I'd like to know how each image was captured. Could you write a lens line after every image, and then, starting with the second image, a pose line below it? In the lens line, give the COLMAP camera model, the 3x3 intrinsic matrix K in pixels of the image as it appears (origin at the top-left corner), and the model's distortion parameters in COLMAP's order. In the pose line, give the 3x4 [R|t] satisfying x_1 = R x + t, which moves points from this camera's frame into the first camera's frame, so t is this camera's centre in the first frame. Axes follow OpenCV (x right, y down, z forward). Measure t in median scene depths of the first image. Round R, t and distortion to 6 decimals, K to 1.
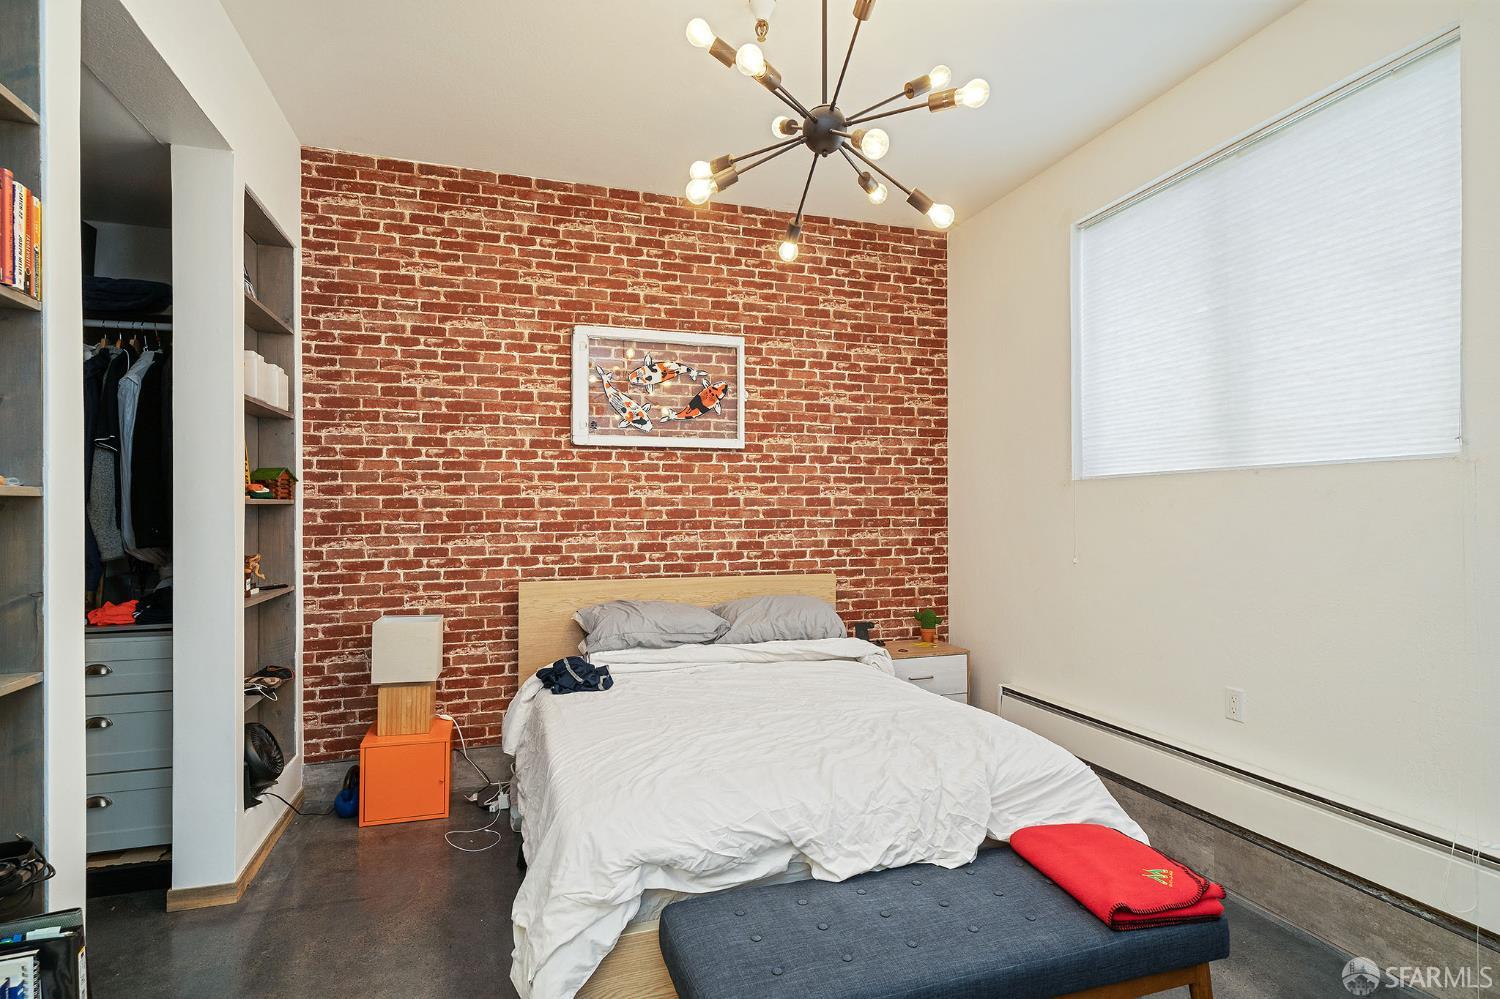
lens RADIAL K [[763.9, 0, 747.3], [0, 763.9, 506.0], [0, 0, 1]] dist [-0.001732, 0.000770]
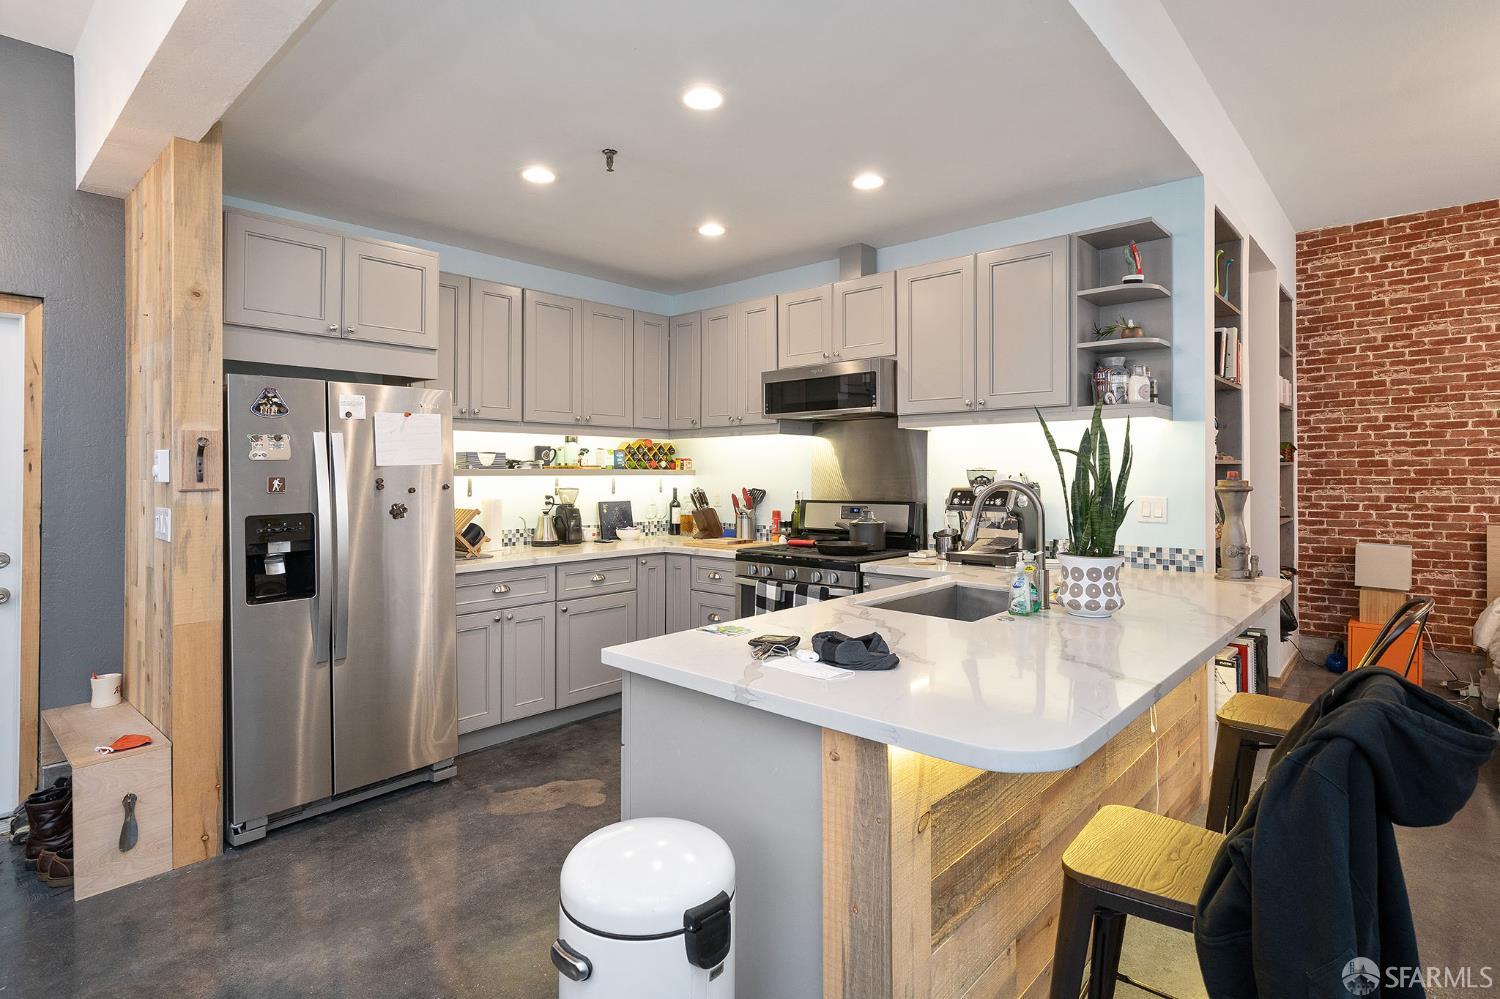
lens RADIAL K [[763.9, 0, 734.4], [0, 763.9, 467.7], [0, 0, 1]] dist [-0.001732, 0.000770]
pose [[0.505877, -0.003372, -0.862599, 0.167818], [0.008466, 0.999964, 0.001056, -0.007650], [0.862564, -0.007837, 0.505887, -0.747518]]
